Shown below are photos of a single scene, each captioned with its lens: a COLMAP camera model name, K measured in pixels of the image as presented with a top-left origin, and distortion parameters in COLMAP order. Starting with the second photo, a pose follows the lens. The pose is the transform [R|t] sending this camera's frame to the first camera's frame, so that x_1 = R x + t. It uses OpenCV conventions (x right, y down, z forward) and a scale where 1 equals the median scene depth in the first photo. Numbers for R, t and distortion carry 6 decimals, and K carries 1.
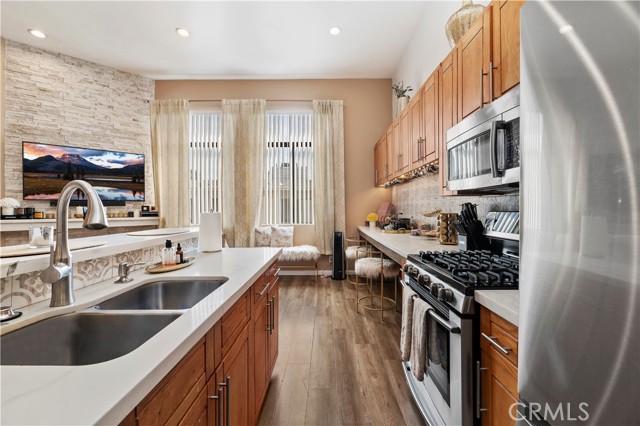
lens RADIAL K [[268.9, 0, 319.3], [0, 268.9, 208.7], [0, 0, 1]] dist [0.003640, -0.000619]
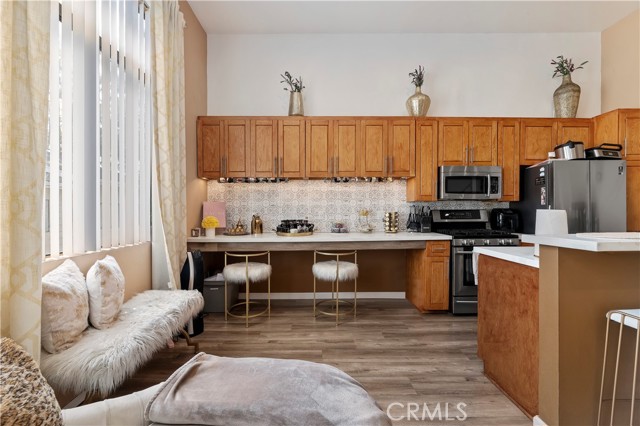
lens RADIAL K [[268.9, 0, 320.5], [0, 268.9, 216.0], [0, 0, 1]] dist [0.003640, -0.000619]
pose [[-0.040982, -0.020596, 0.998948, -0.543029], [0.005962, 0.999765, 0.020857, 0.003453], [-0.999142, 0.006810, -0.040850, 0.801860]]
